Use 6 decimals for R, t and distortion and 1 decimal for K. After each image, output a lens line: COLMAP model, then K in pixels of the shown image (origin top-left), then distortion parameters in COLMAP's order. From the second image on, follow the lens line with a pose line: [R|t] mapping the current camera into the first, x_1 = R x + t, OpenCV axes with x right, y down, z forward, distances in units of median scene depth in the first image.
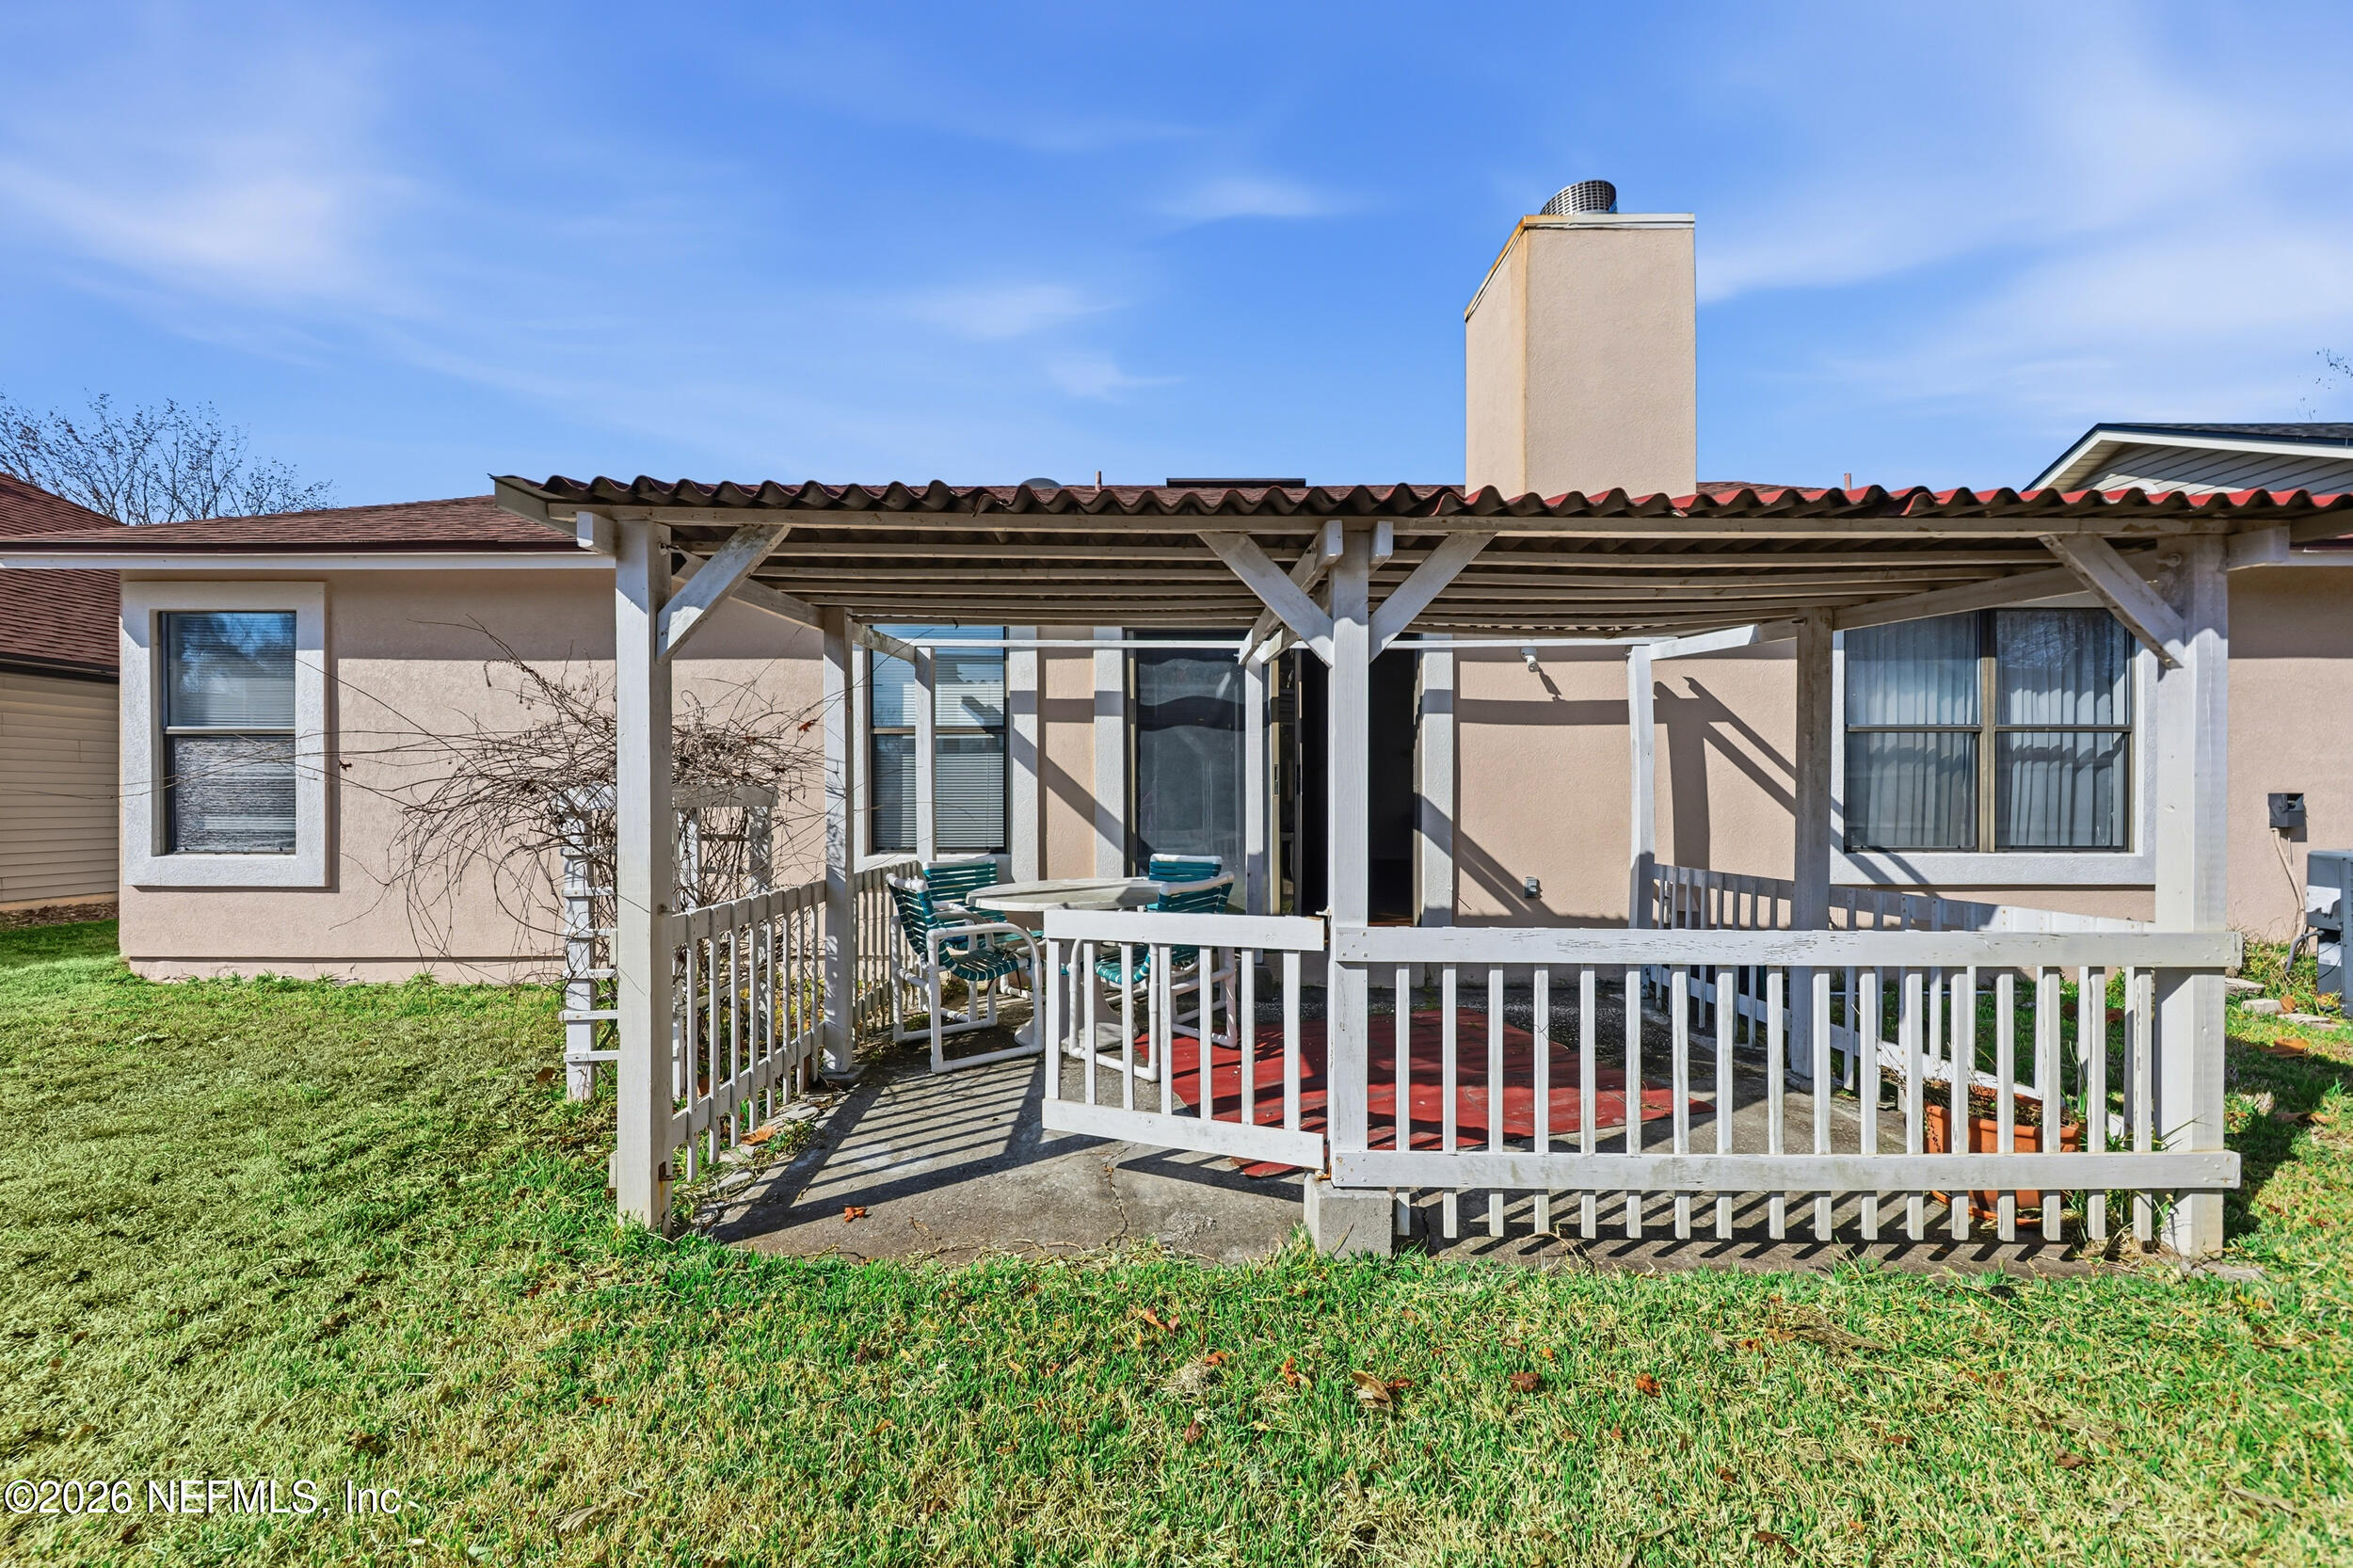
lens RADIAL K [[855.8, 0, 1177.2], [0, 855.8, 798.2], [0, 0, 1]] dist [-0.000778, -0.001655]
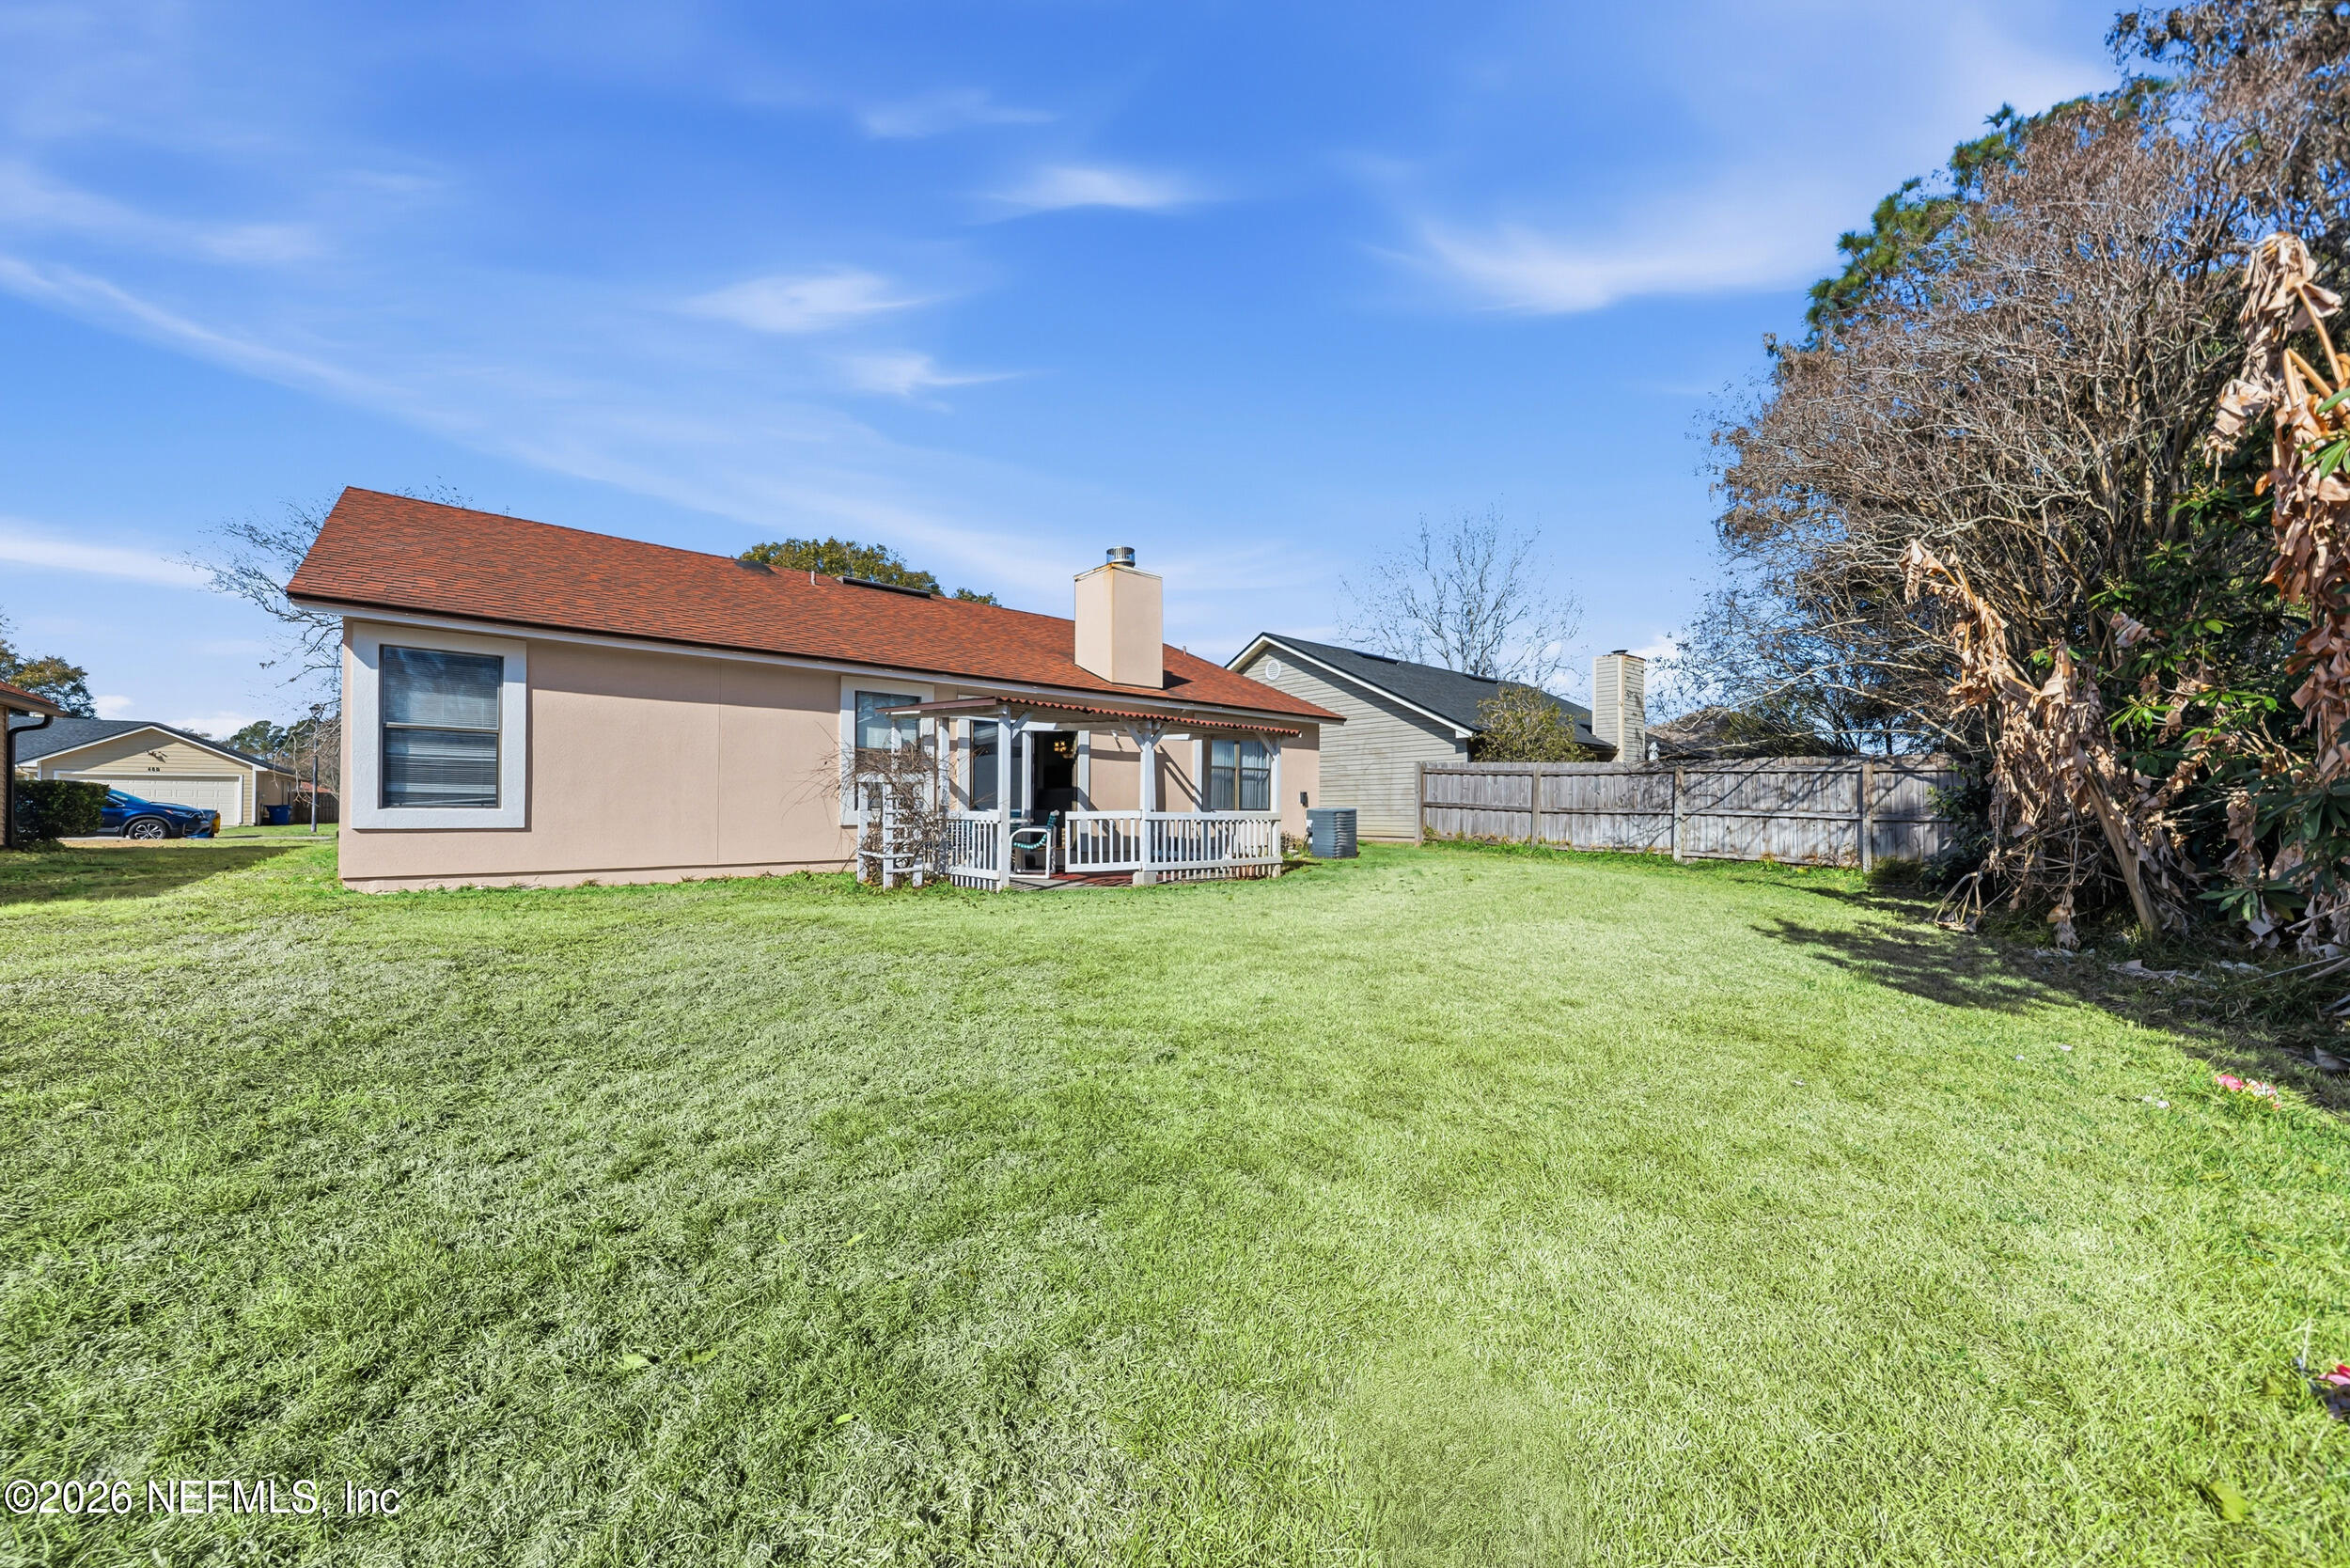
lens RADIAL K [[854.7, 0, 1179.7], [0, 854.7, 793.8], [0, 0, 1]] dist [-0.000778, -0.001655]
pose [[0.744401, 0.016519, 0.667528, -1.154910], [-0.002828, 0.999763, -0.021586, 0.069707], [-0.667727, 0.014181, 0.744272, -1.052029]]
